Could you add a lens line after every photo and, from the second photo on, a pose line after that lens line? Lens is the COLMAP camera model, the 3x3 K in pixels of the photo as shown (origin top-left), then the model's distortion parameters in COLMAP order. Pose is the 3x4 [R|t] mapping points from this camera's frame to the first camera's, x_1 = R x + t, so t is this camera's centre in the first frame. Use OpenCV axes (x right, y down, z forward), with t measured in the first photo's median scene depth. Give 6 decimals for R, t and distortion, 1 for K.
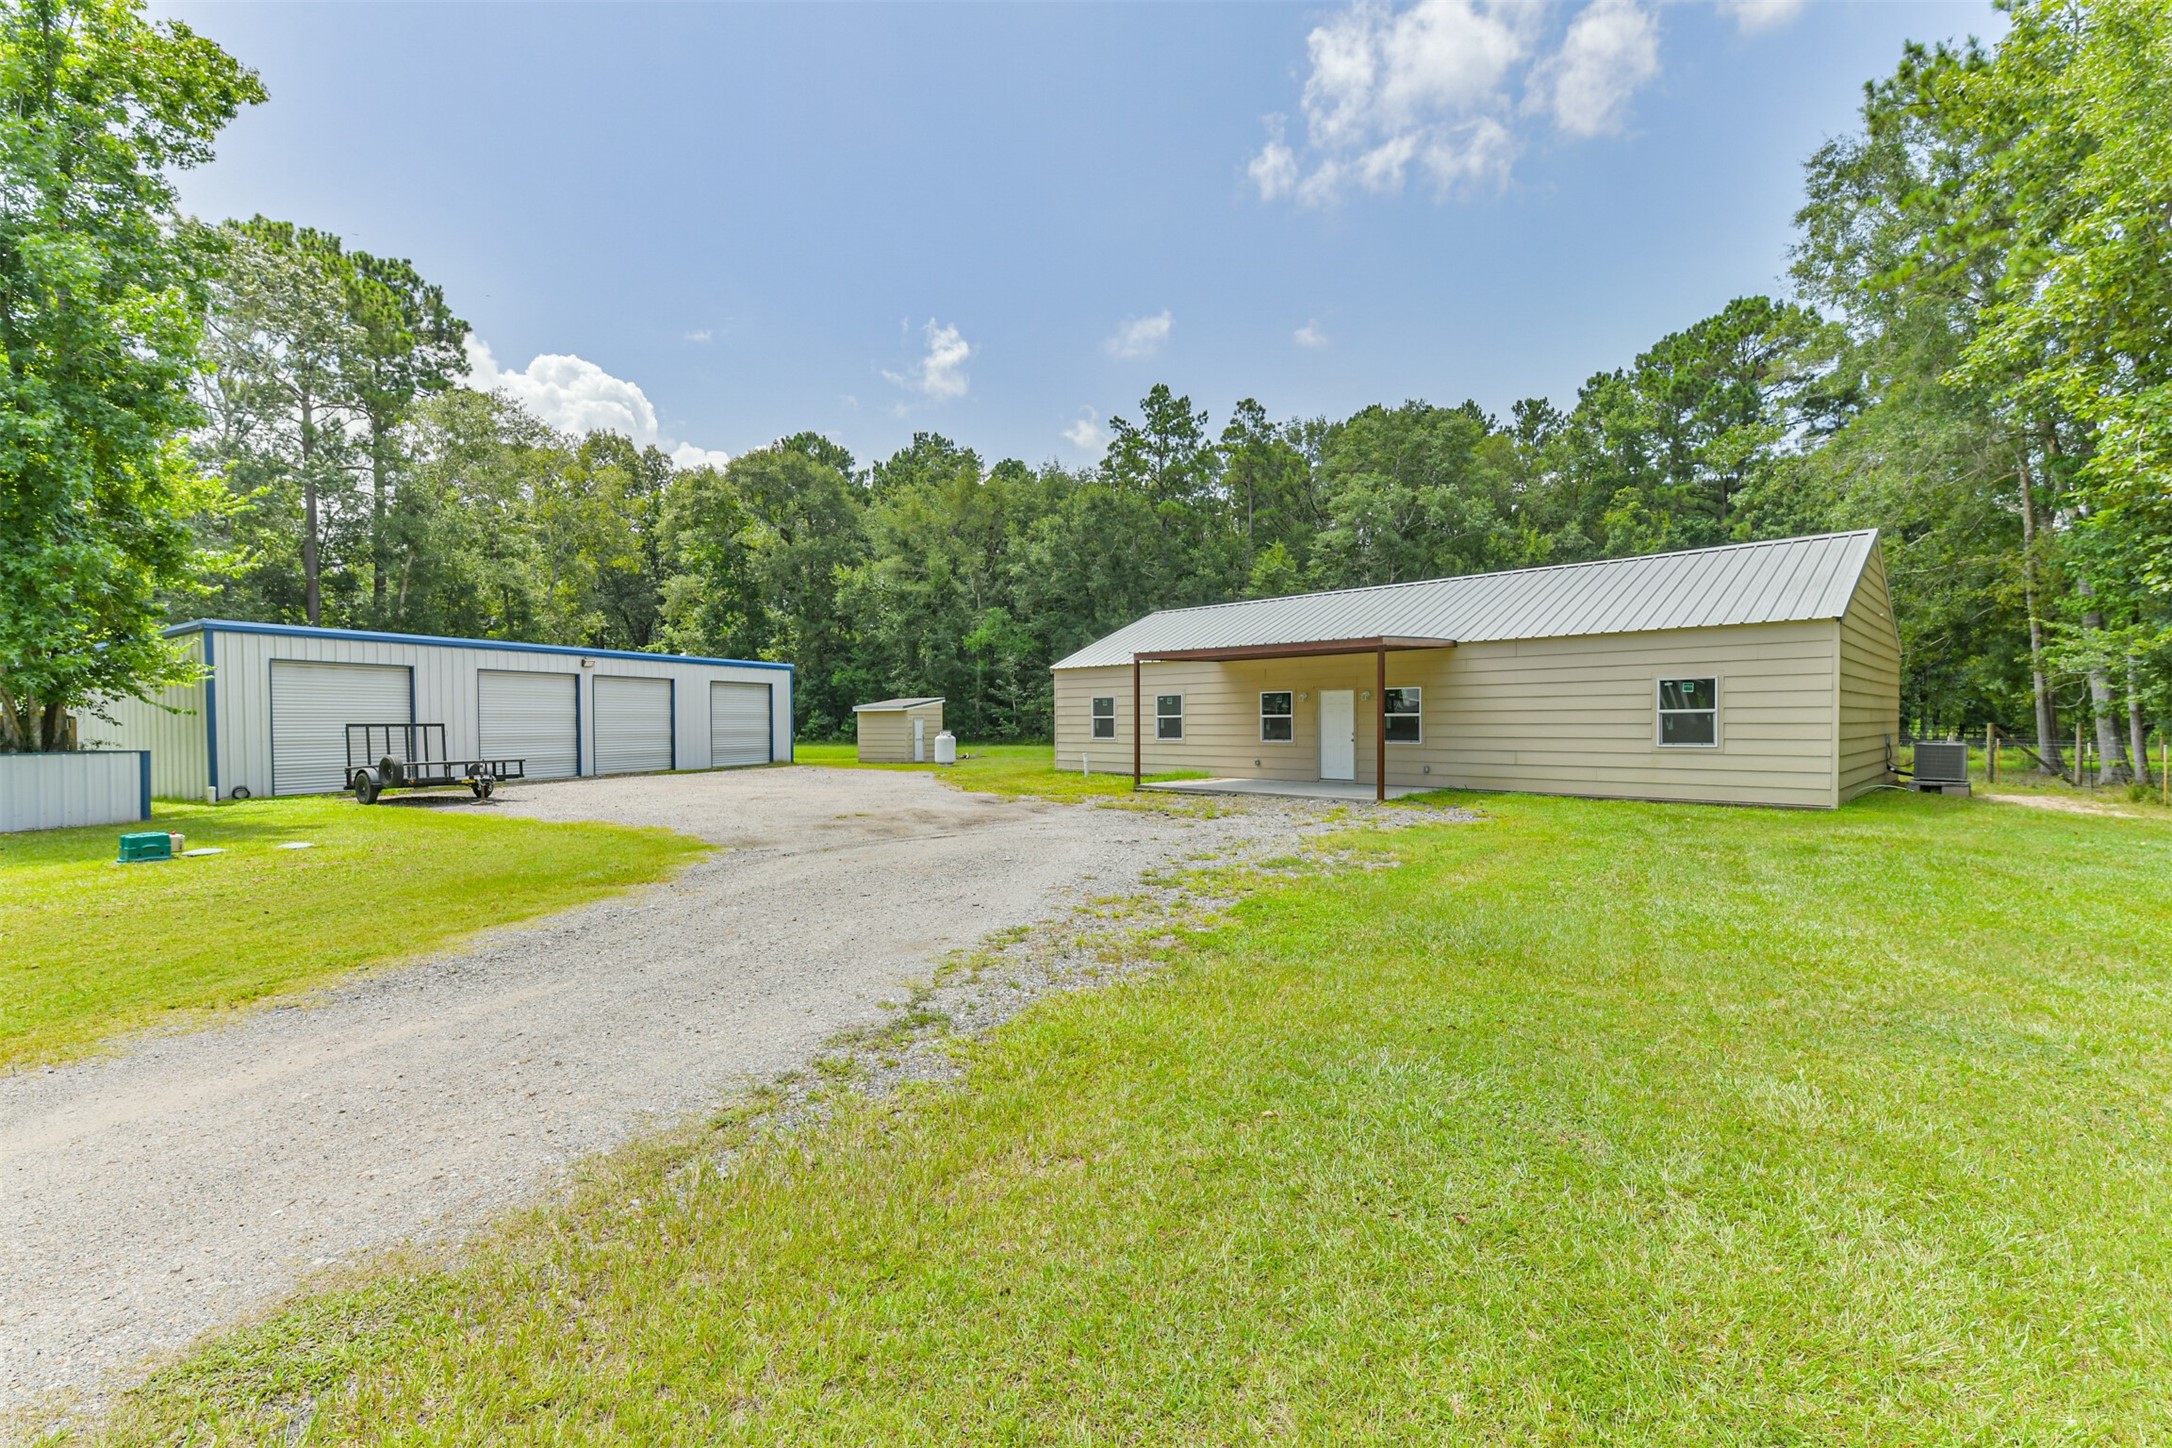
lens RADIAL K [[939.4, 0, 1093.6], [0, 939.4, 712.9], [0, 0, 1]] dist [-0.001270, -0.003579]
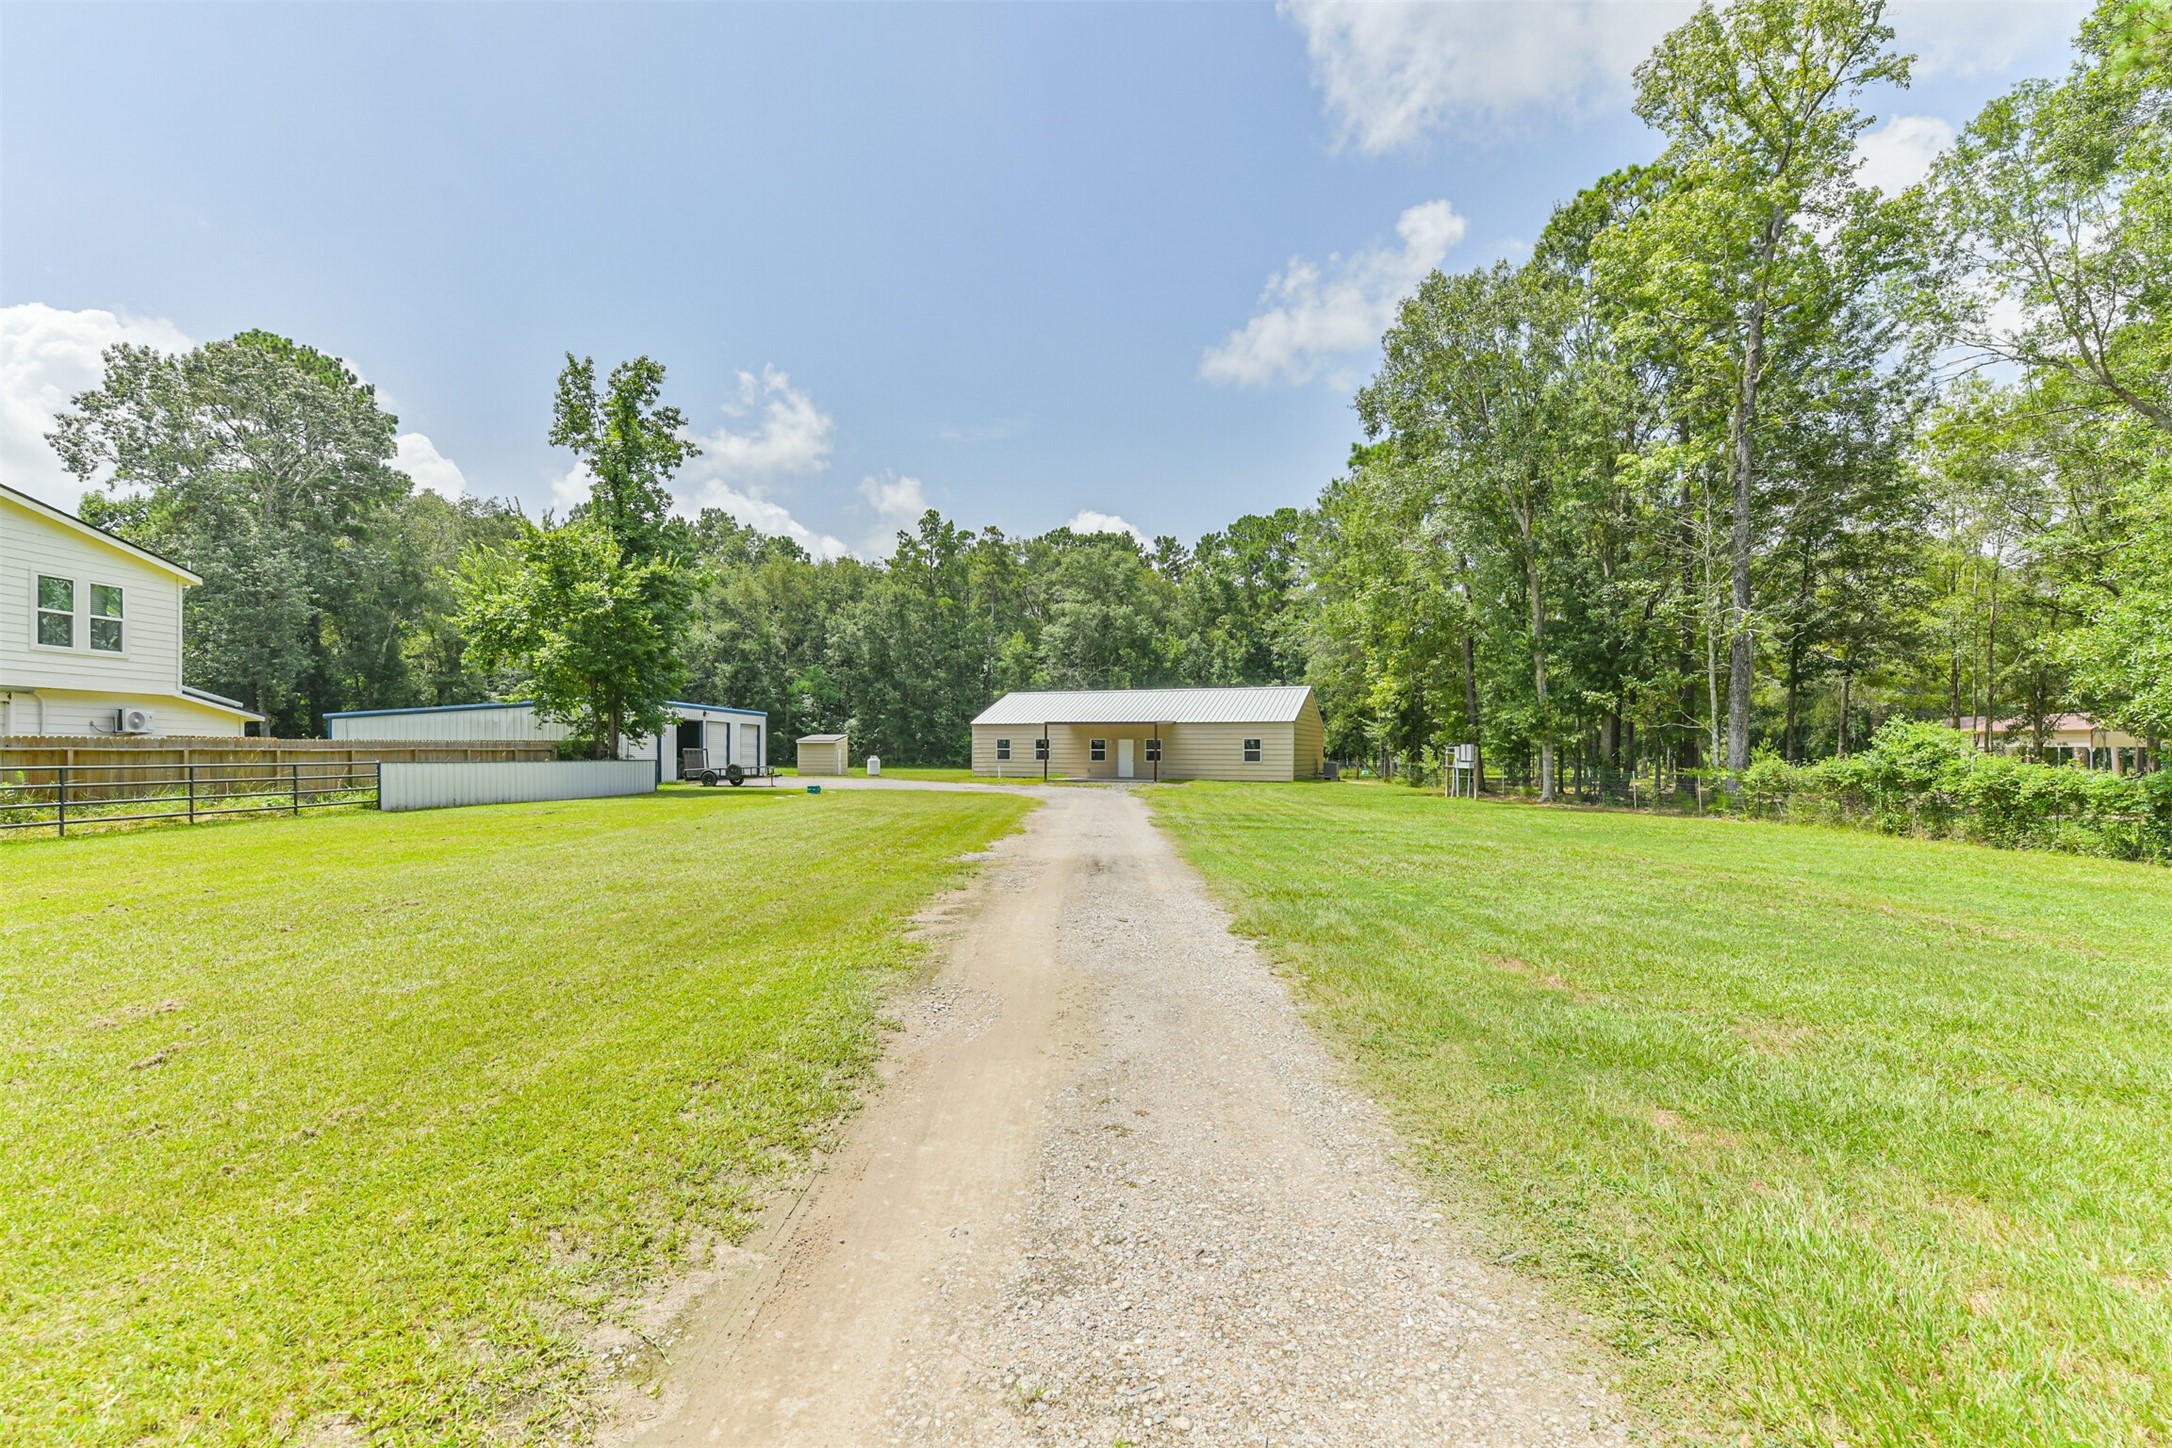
lens RADIAL K [[939.4, 0, 1108.2], [0, 939.4, 742.7], [0, 0, 1]] dist [-0.001270, -0.003579]
pose [[0.916926, 0.013948, 0.398812, -0.285690], [-0.013637, 0.999900, -0.003618, -0.002612], [-0.398823, -0.002121, 0.917025, -0.454272]]
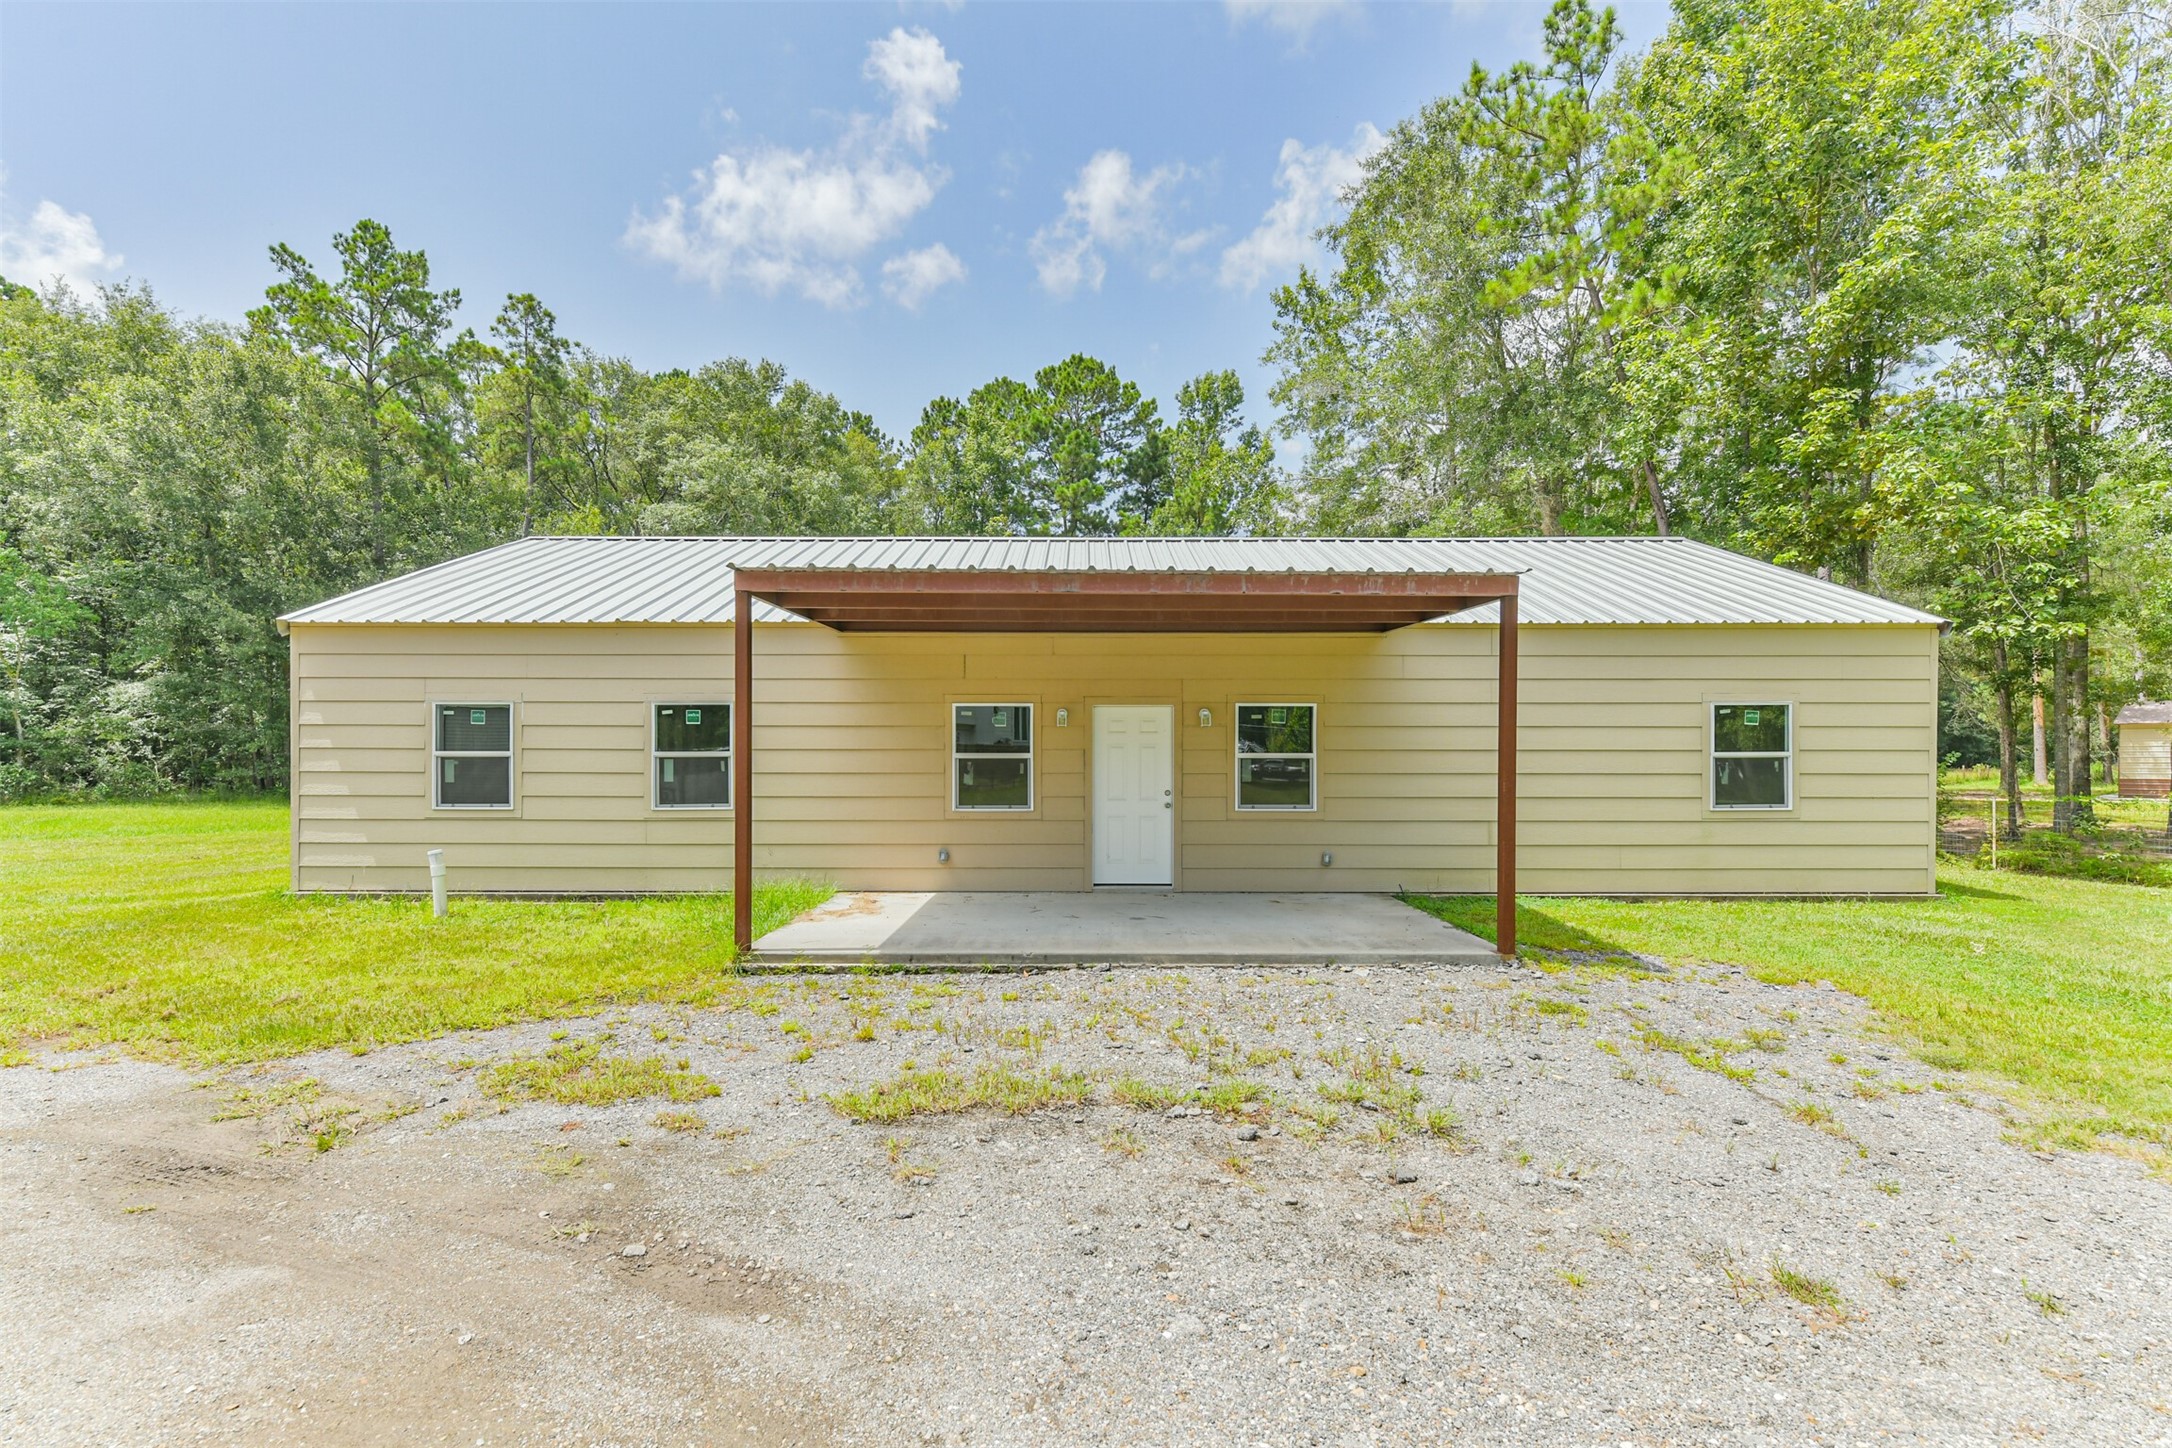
lens RADIAL K [[939.4, 0, 1081.5], [0, 939.4, 760.0], [0, 0, 1]] dist [-0.001270, -0.003579]
pose [[0.704553, 0.005040, 0.709634, -0.043904], [-0.011232, 0.999929, 0.004049, 0.001321], [-0.709563, -0.010824, 0.704559, 0.262416]]
